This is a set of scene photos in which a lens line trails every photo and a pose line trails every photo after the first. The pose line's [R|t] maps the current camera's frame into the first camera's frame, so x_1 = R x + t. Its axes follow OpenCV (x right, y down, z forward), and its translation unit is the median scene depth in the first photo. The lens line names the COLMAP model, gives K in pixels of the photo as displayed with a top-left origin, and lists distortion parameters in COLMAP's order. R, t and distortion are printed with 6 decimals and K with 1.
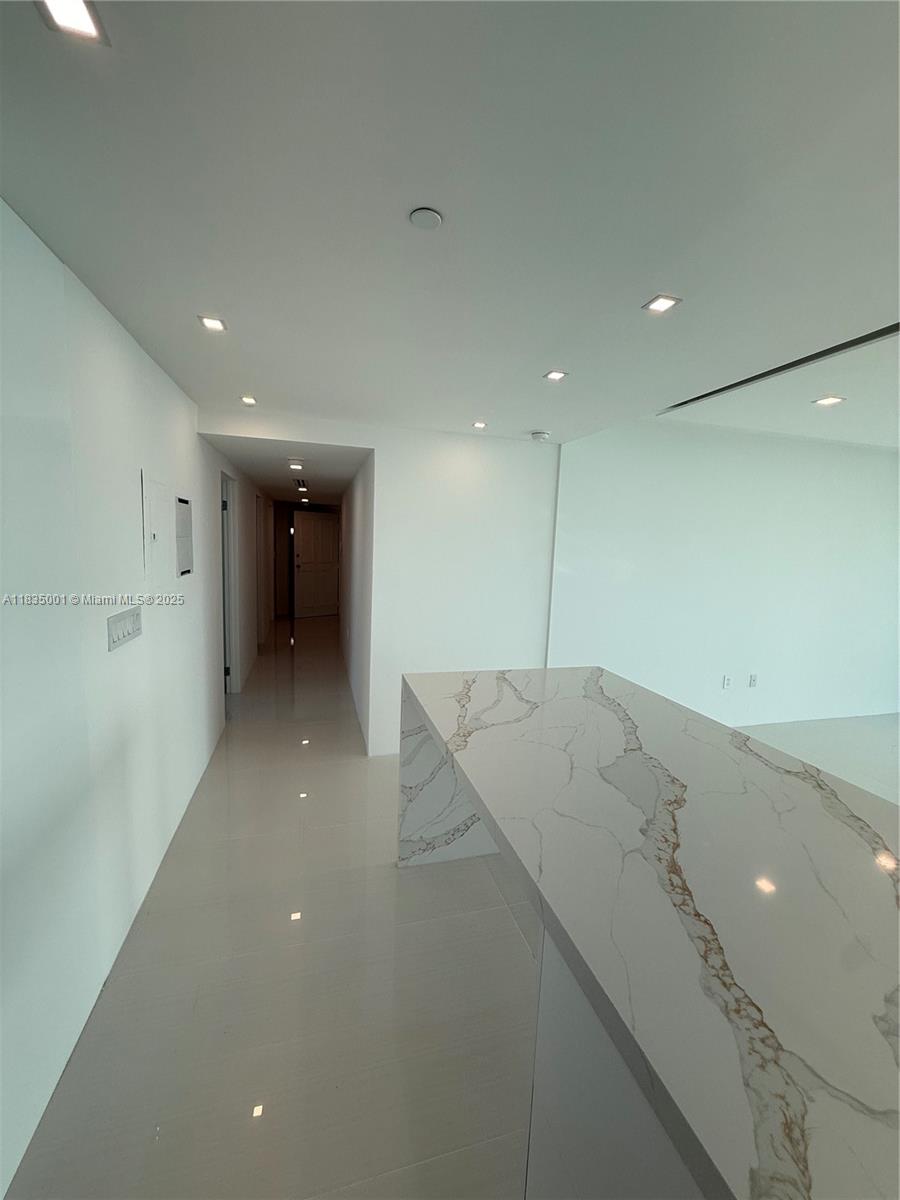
lens RADIAL K [[475.7, 0, 449.1], [0, 475.7, 595.7], [0, 0, 1]] dist [0.000518, 0.000159]
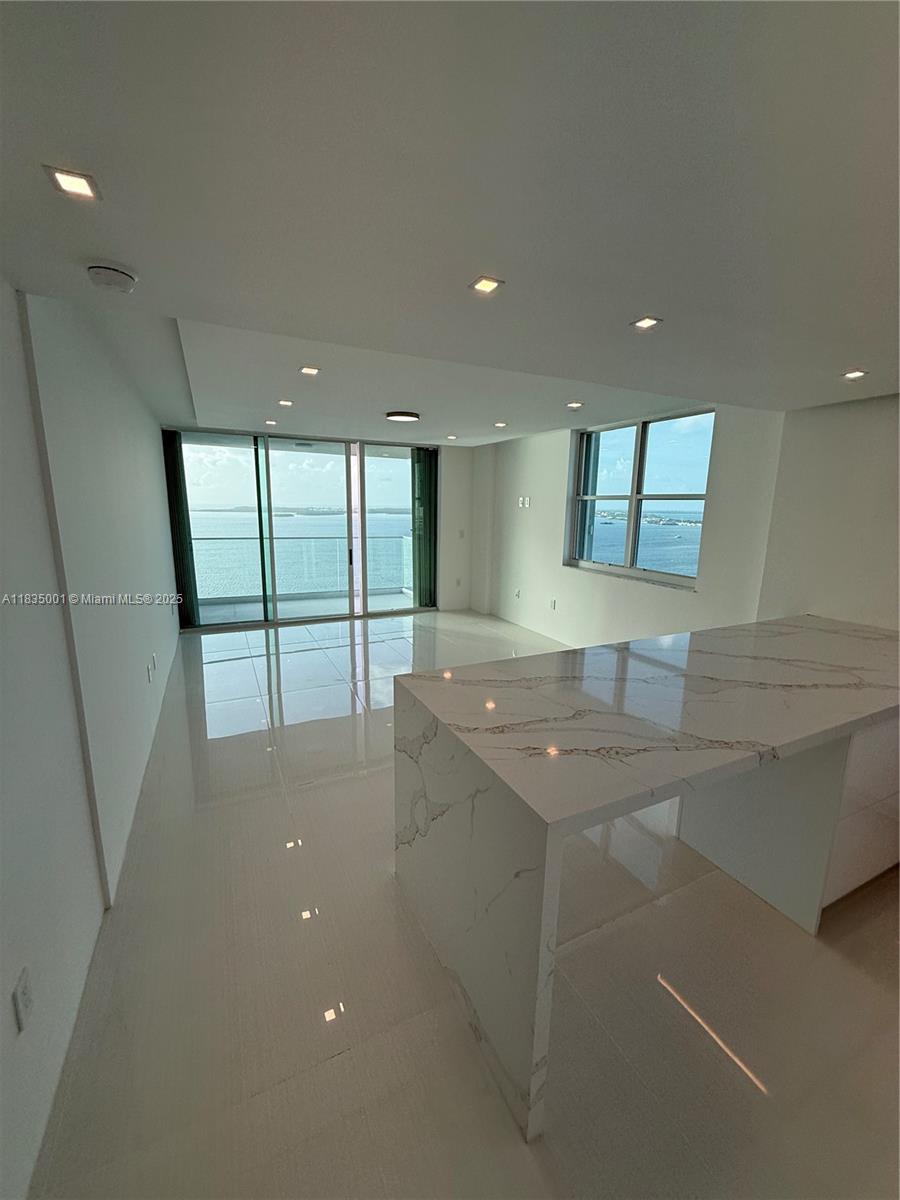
lens RADIAL K [[475.7, 0, 449.1], [0, 475.7, 595.7], [0, 0, 1]] dist [0.000518, 0.000159]
pose [[-0.175909, -0.212791, 0.961133, -0.575263], [0.096905, 0.967872, 0.232019, -0.206884], [-0.979625, 0.133953, -0.149637, 1.336561]]
